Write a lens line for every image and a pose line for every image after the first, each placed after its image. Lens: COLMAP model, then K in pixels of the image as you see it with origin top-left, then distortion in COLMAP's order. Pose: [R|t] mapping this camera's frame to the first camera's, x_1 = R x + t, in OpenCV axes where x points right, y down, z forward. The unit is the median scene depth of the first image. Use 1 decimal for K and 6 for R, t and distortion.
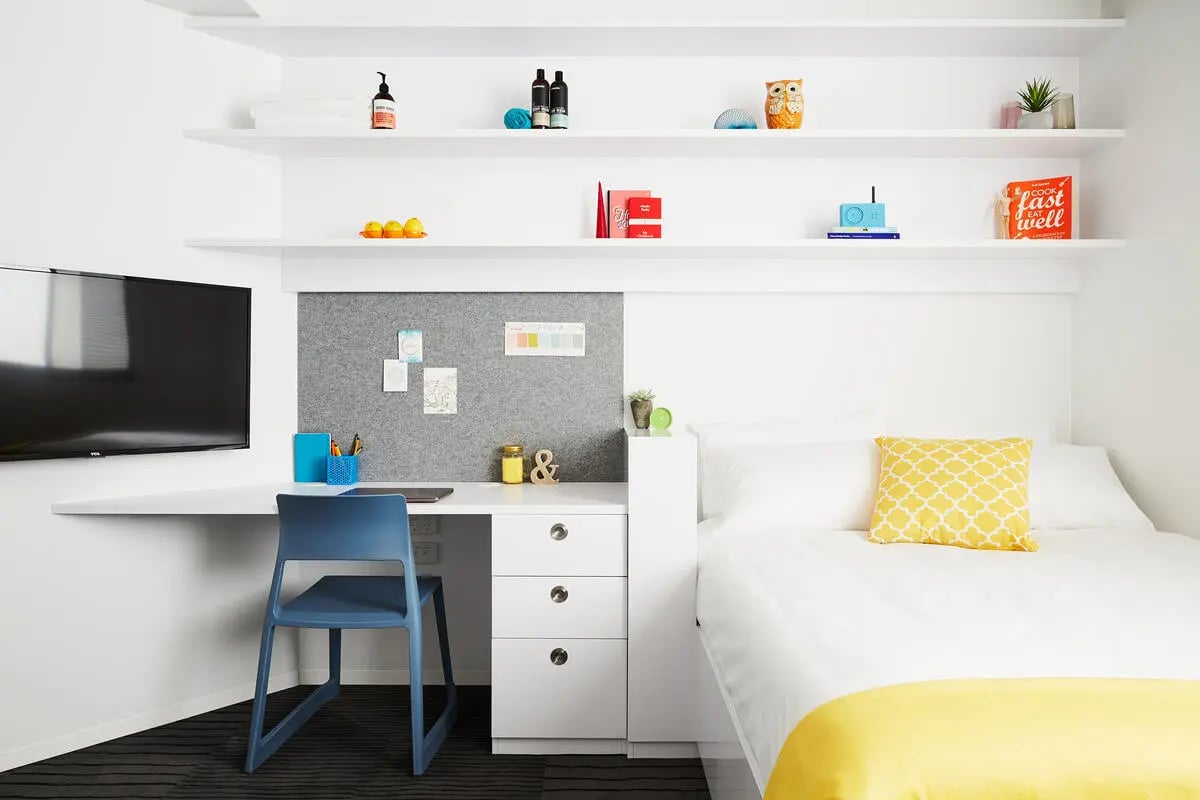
lens RADIAL K [[823.6, 0, 599.4], [0, 823.6, 398.7], [0, 0, 1]] dist [0.000299, -0.003421]
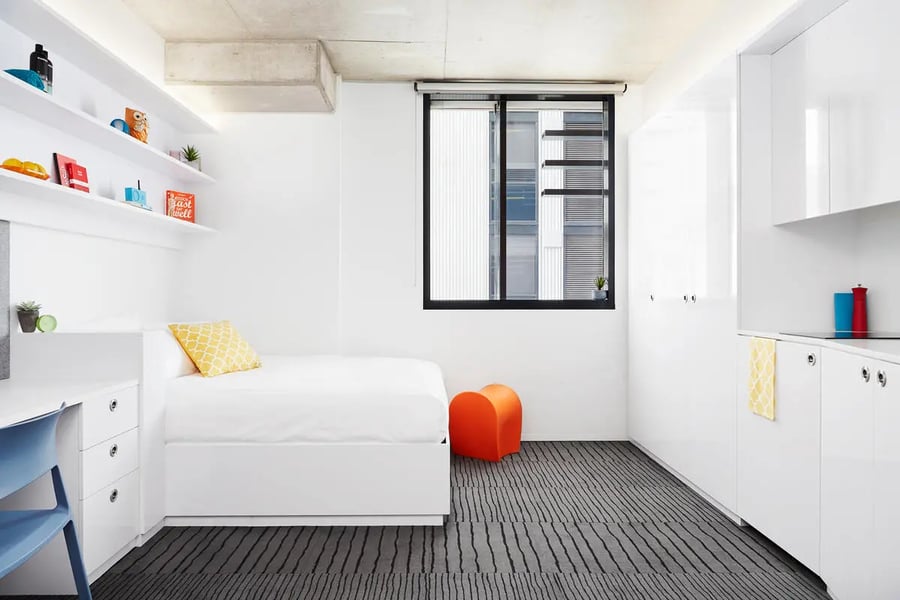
lens RADIAL K [[617.7, 0, 449.4], [0, 617.7, 297.0], [0, 0, 1]] dist [0.000299, -0.003421]
pose [[-0.051019, -0.011770, 0.998628, -1.005532], [0.002800, 0.999925, 0.011928, -0.029238], [-0.998694, 0.003405, -0.050982, 0.433219]]
